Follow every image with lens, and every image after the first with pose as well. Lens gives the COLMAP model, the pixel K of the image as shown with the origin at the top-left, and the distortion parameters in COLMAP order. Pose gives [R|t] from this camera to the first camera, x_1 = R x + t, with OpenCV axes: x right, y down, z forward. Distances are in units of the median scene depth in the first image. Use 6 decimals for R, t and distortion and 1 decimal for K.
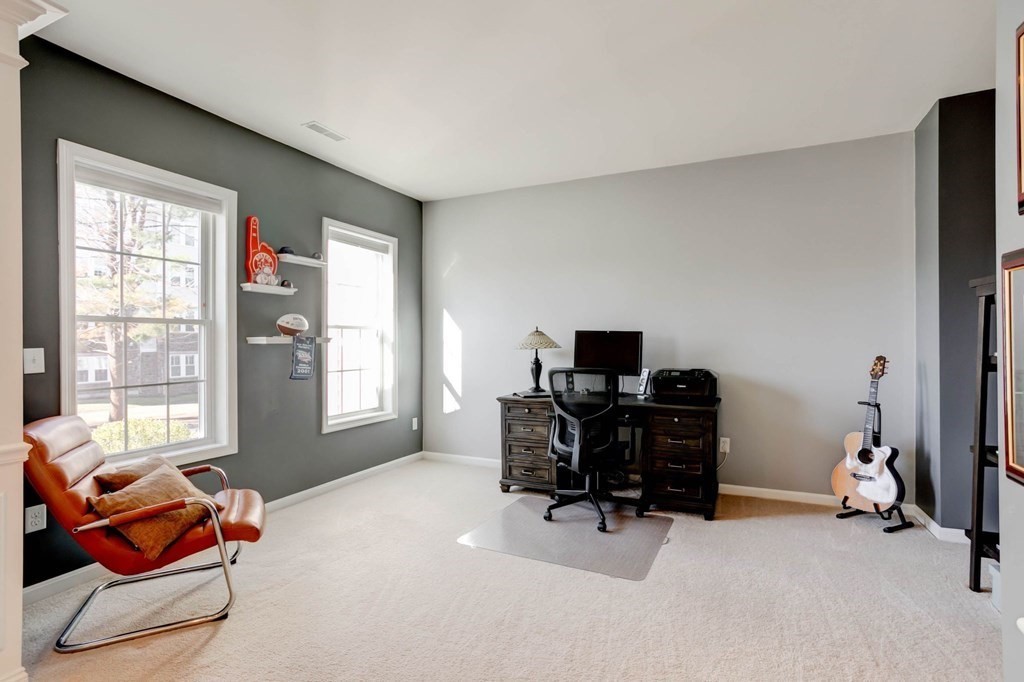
lens RADIAL K [[499.7, 0, 503.5], [0, 499.7, 341.8], [0, 0, 1]] dist [-0.026973, 0.019985]
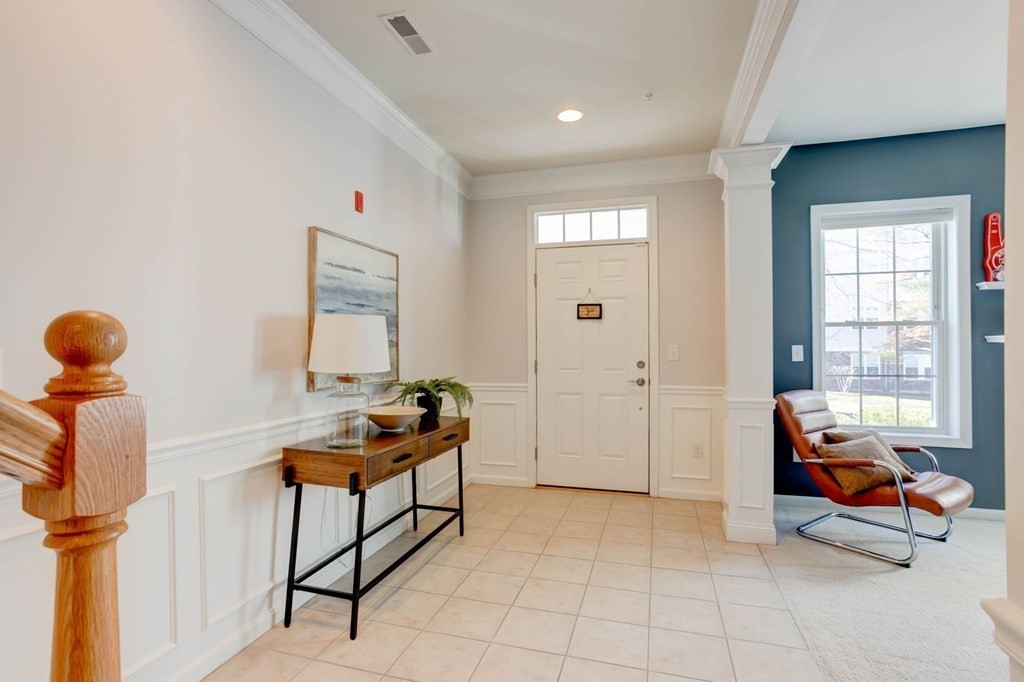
lens RADIAL K [[499.7, 0, 503.5], [0, 499.7, 341.8], [0, 0, 1]] dist [-0.026973, 0.019985]
pose [[0.148623, 0.000361, -0.988894, 0.447734], [0.003499, 0.999993, 0.000891, -0.002336], [0.988888, -0.003592, 0.148621, -0.146637]]
